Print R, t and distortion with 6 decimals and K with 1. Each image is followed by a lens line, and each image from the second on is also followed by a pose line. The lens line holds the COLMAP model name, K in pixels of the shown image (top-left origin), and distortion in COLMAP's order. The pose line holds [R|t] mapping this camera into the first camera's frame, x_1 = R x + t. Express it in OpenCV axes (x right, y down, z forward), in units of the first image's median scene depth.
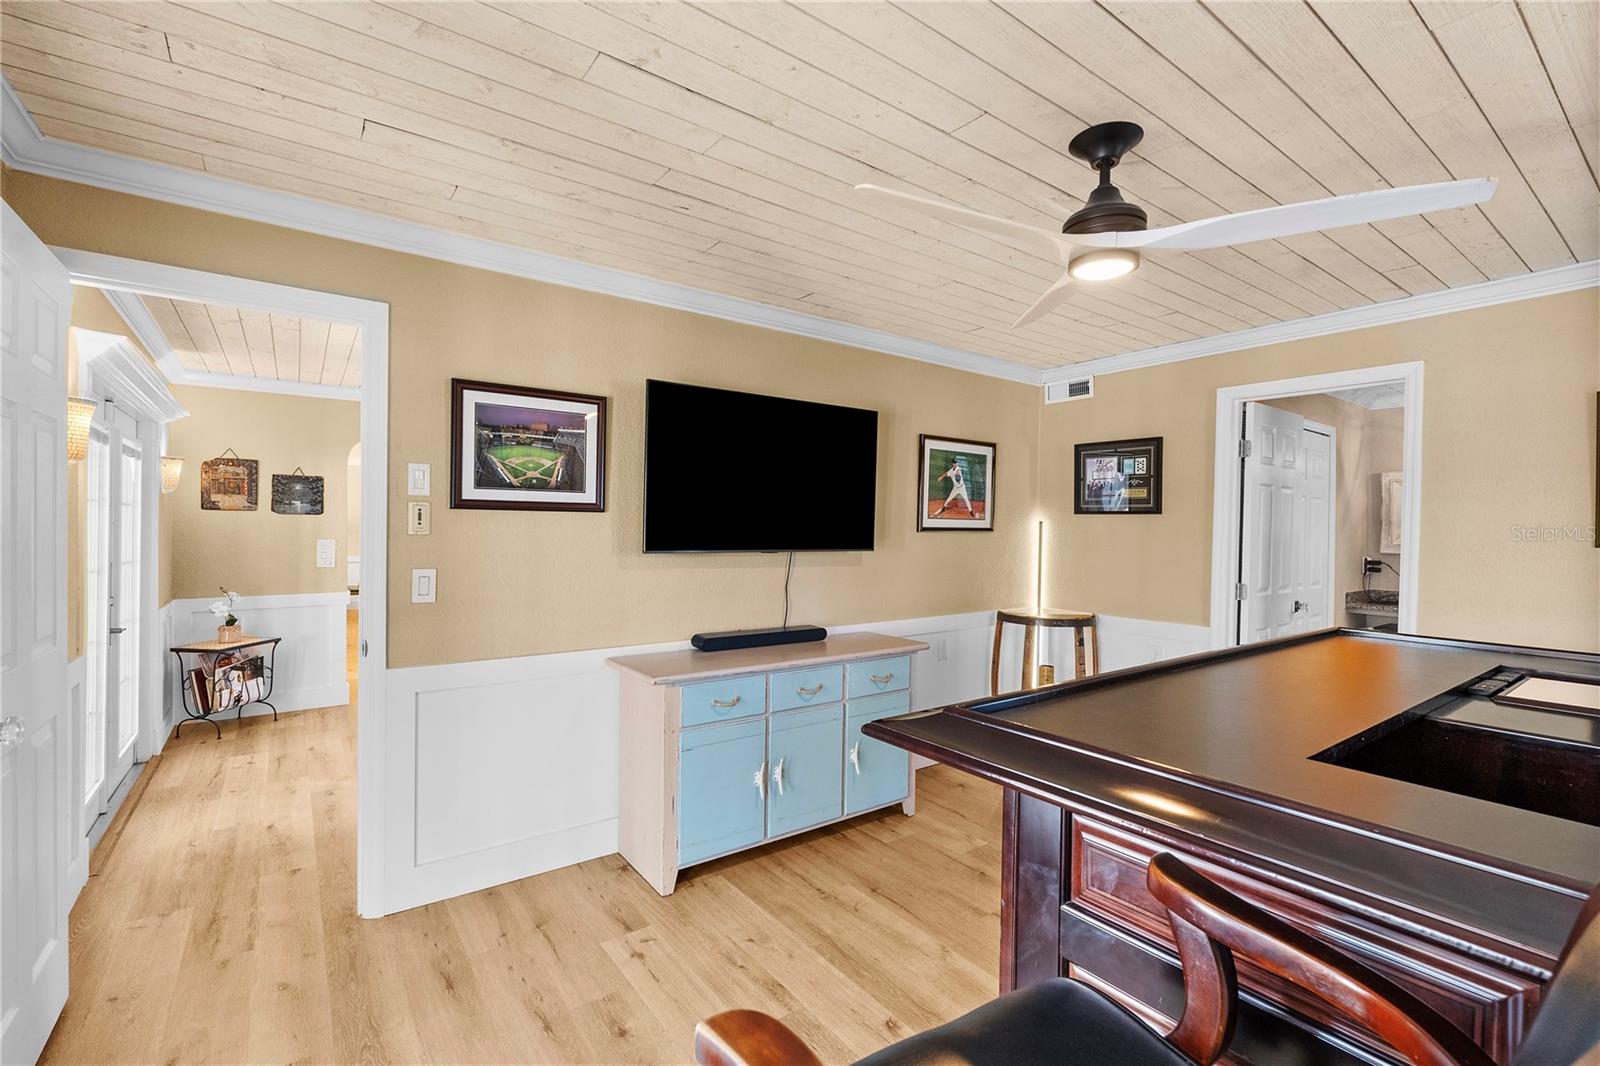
lens RADIAL K [[706.5, 0, 799.9], [0, 706.5, 533.3], [0, 0, 1]] dist [-0.006098, 0.000279]
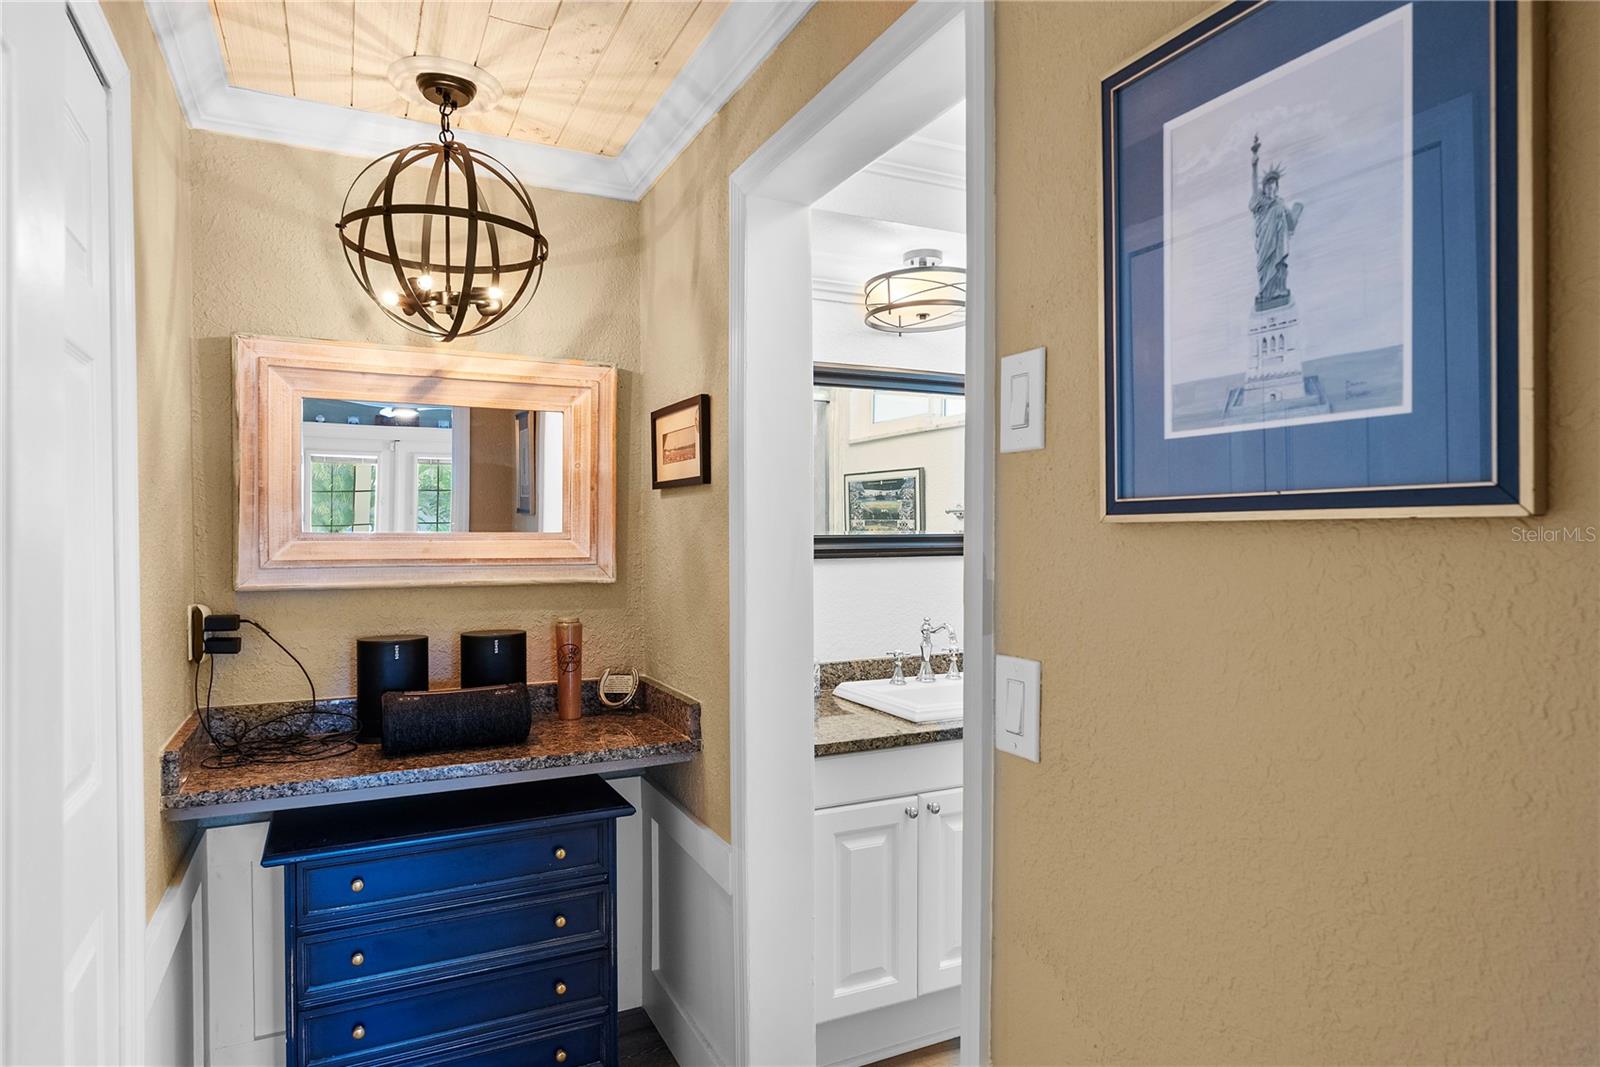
lens RADIAL K [[931.5, 0, 799.2], [0, 931.5, 536.1], [0, 0, 1]] dist [-0.001867, -0.000302]
pose [[0.169179, -0.019850, 0.985385, 0.457079], [0.015382, 0.999729, 0.017498, 0.000525], [-0.985465, 0.012197, 0.169439, 0.681532]]
